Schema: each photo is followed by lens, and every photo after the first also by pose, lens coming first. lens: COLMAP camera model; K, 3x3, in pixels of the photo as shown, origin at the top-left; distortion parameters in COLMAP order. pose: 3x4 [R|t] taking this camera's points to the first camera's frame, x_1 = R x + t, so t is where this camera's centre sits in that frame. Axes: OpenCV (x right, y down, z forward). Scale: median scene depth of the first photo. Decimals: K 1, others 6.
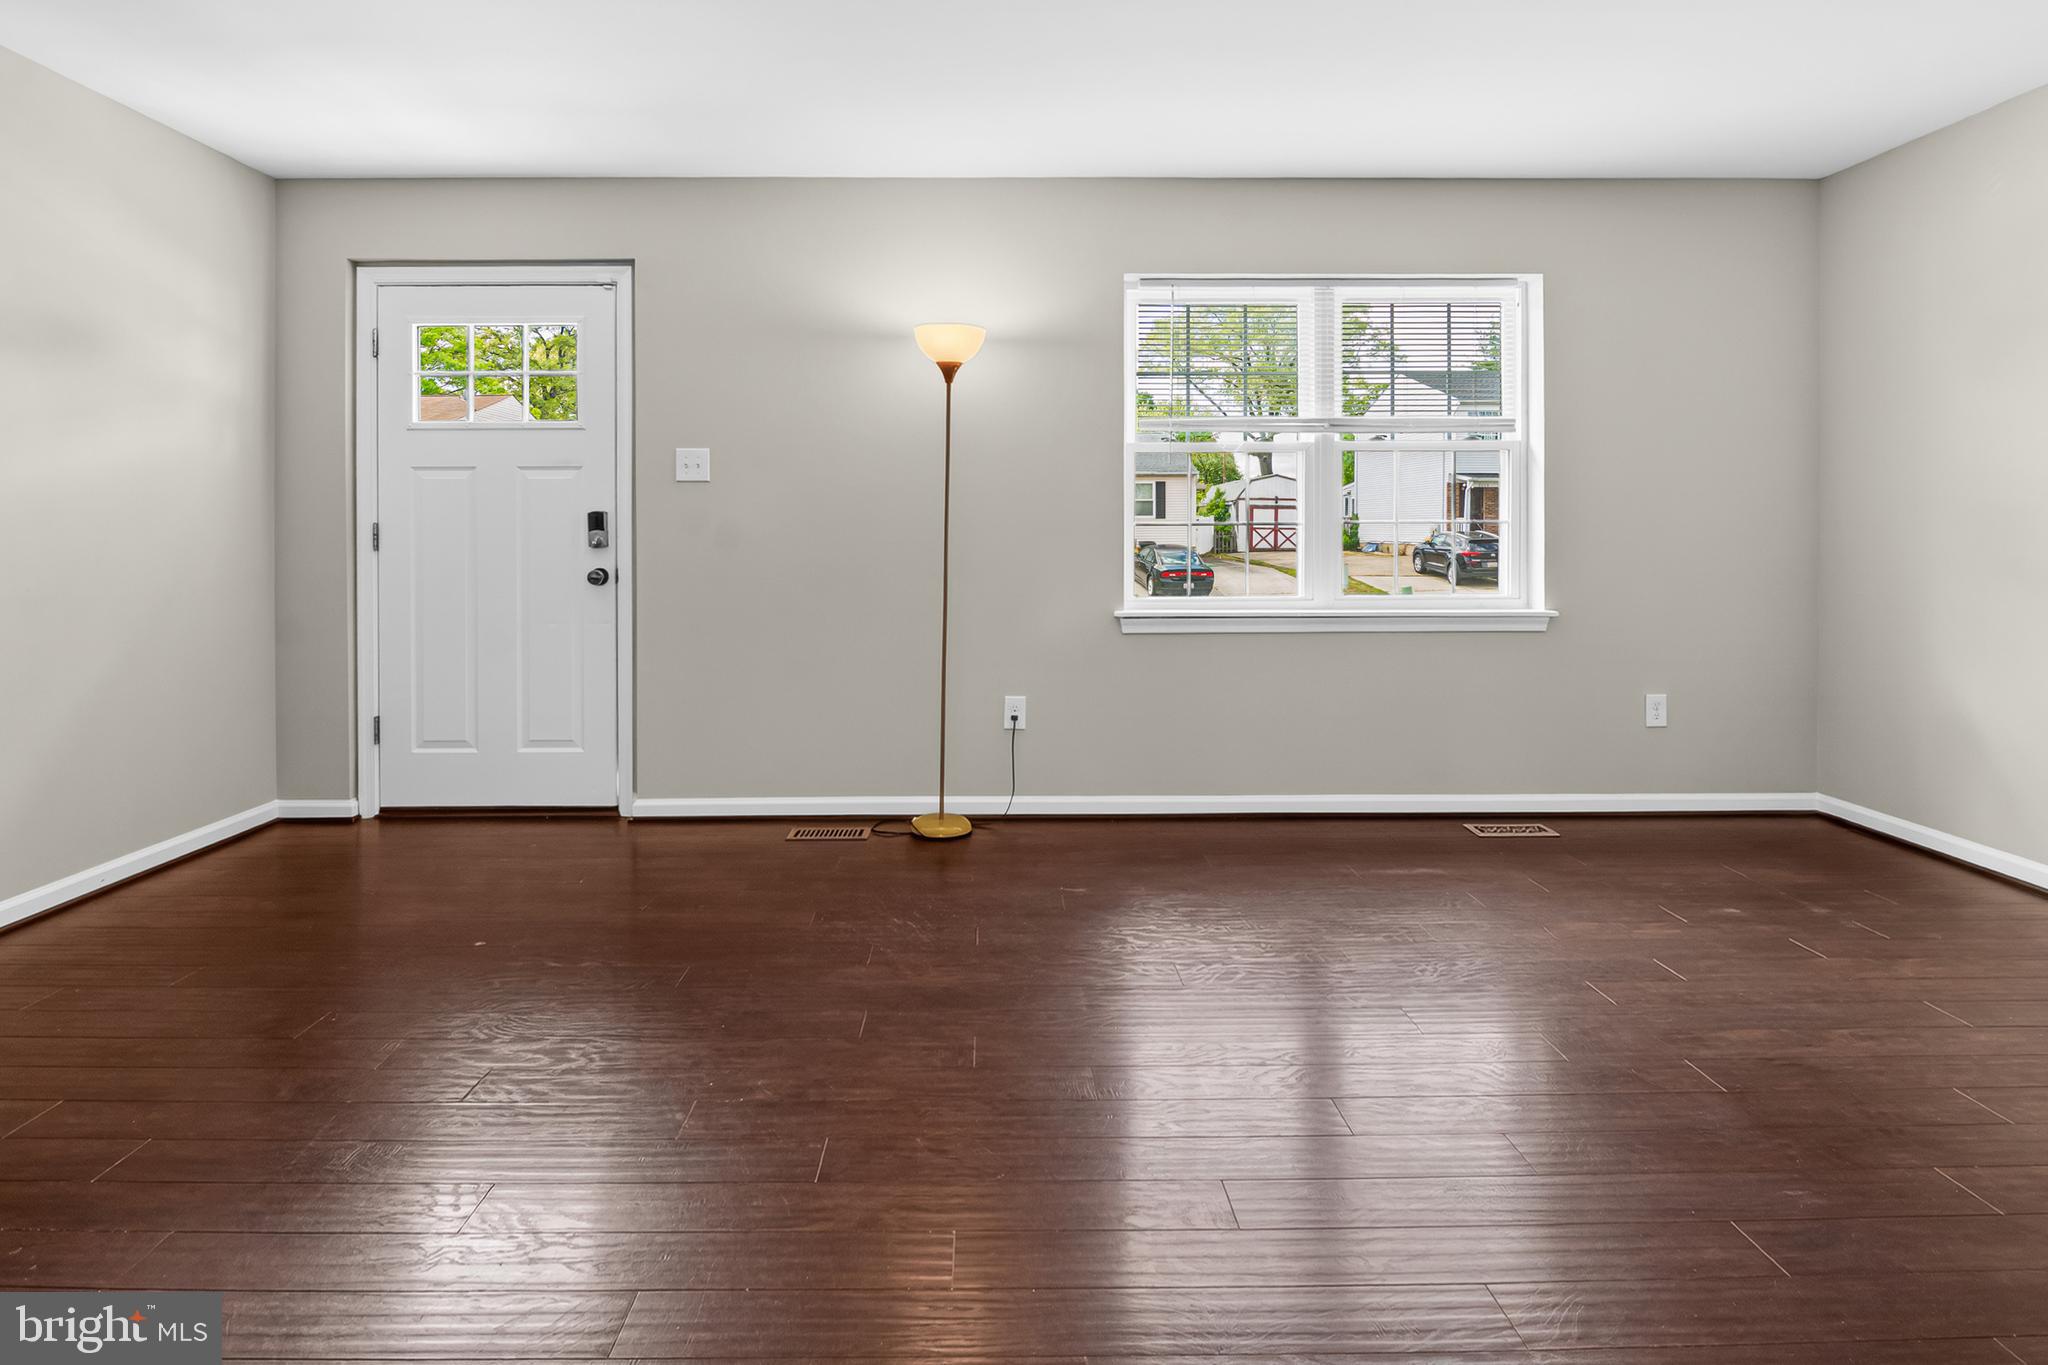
lens RADIAL K [[1035.2, 0, 1033.1], [0, 1035.2, 536.5], [0, 0, 1]] dist [-0.015917, -0.000343]
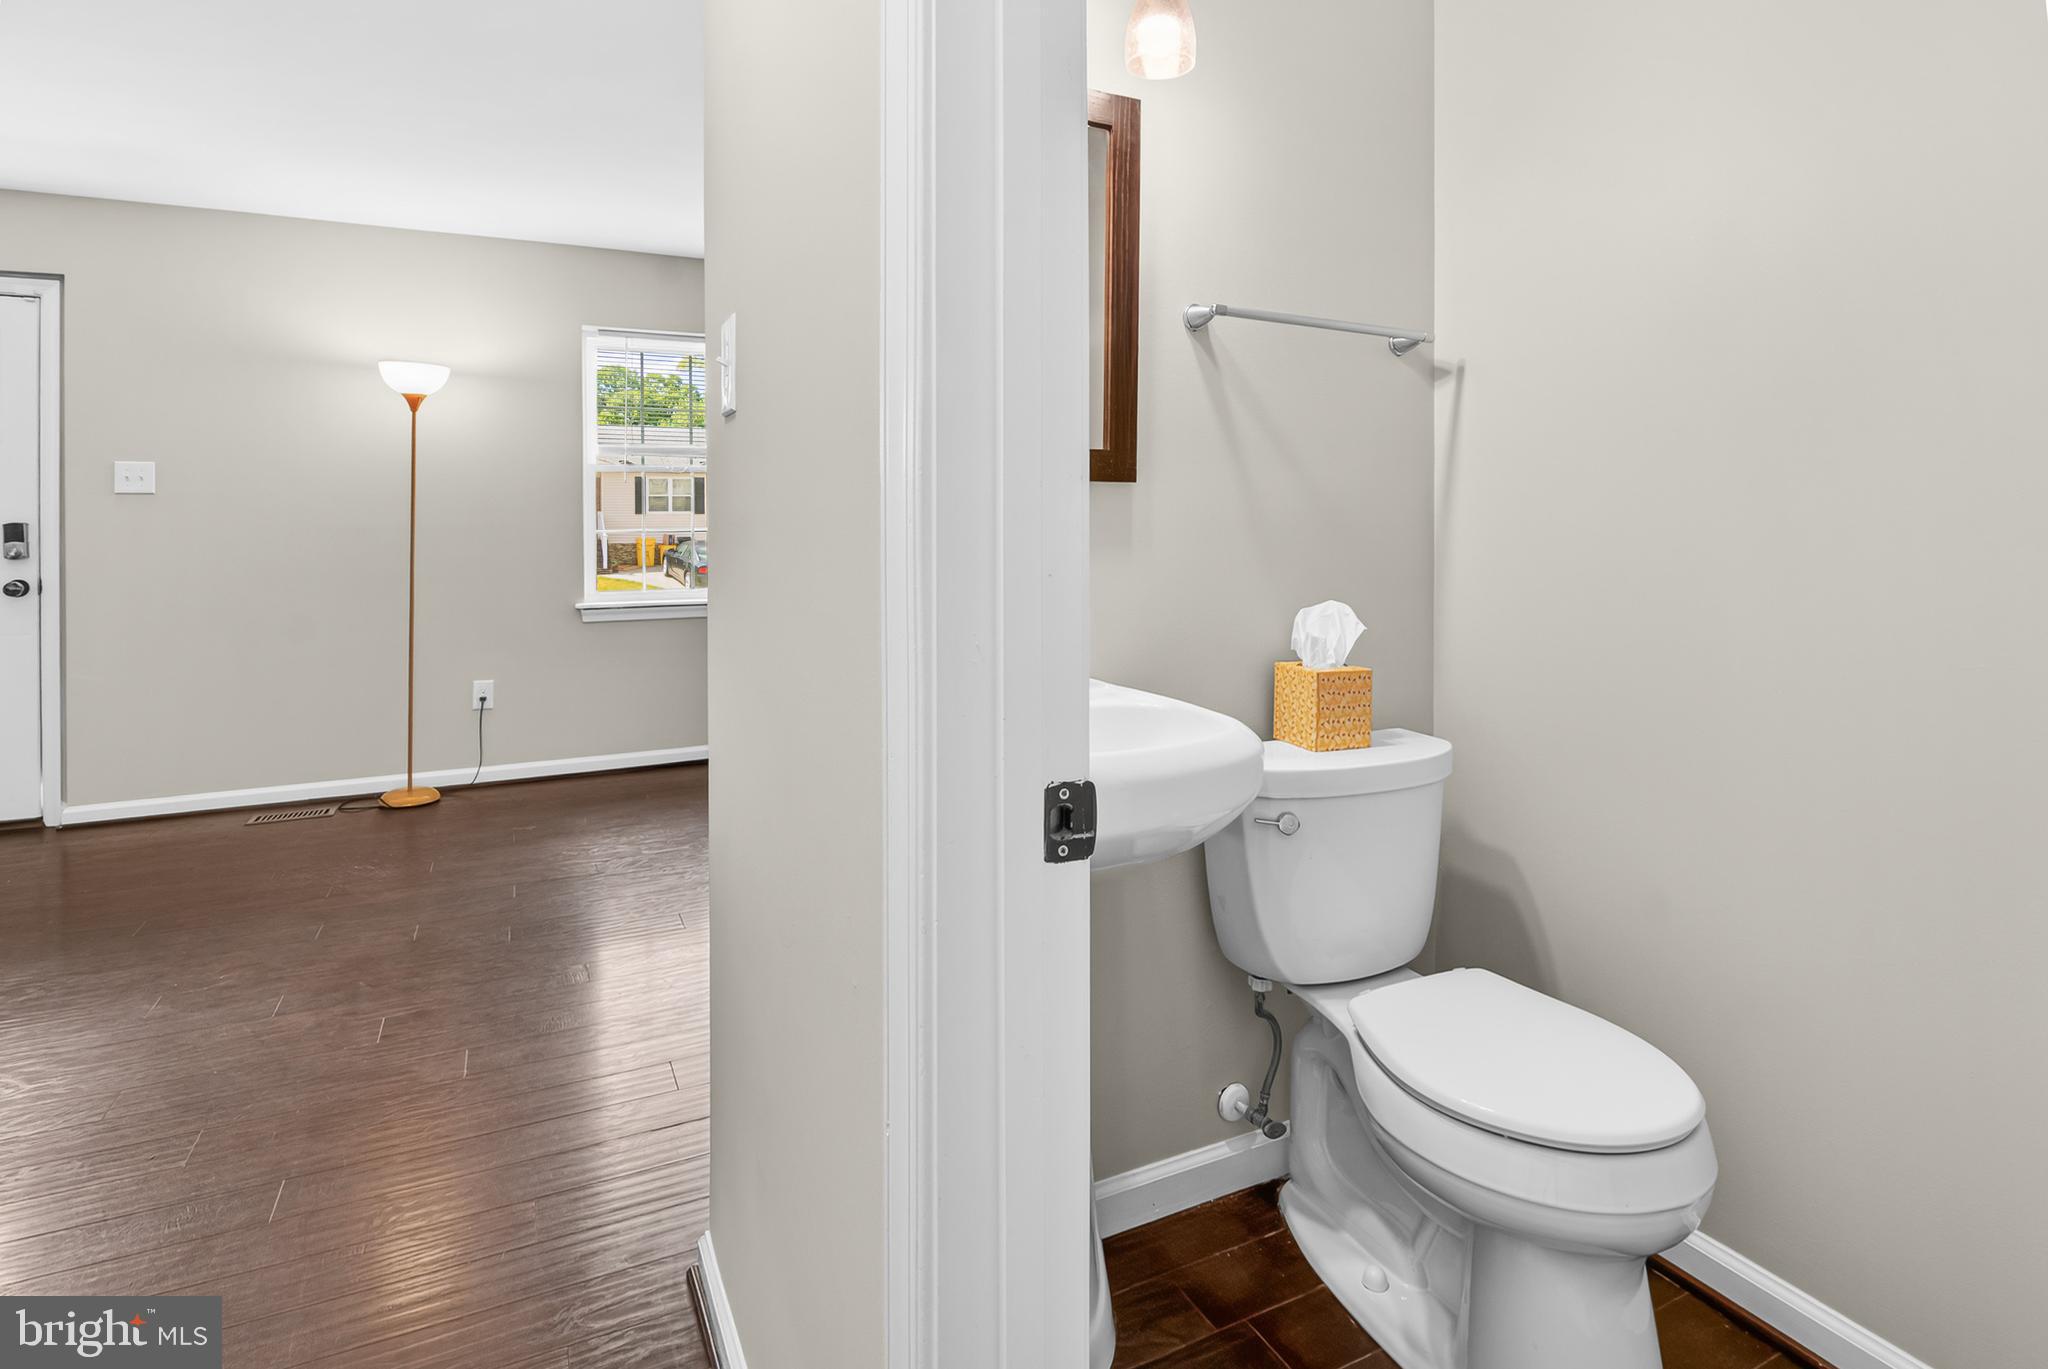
lens RADIAL K [[1046.5, 0, 1040.8], [0, 1046.5, 520.6], [0, 0, 1]] dist [-0.010347, -0.001508]
pose [[0.912691, -0.003892, 0.408631, 0.076154], [0.007272, 0.999951, -0.006720, -0.012723], [-0.408585, 0.009105, 0.912675, -0.326745]]
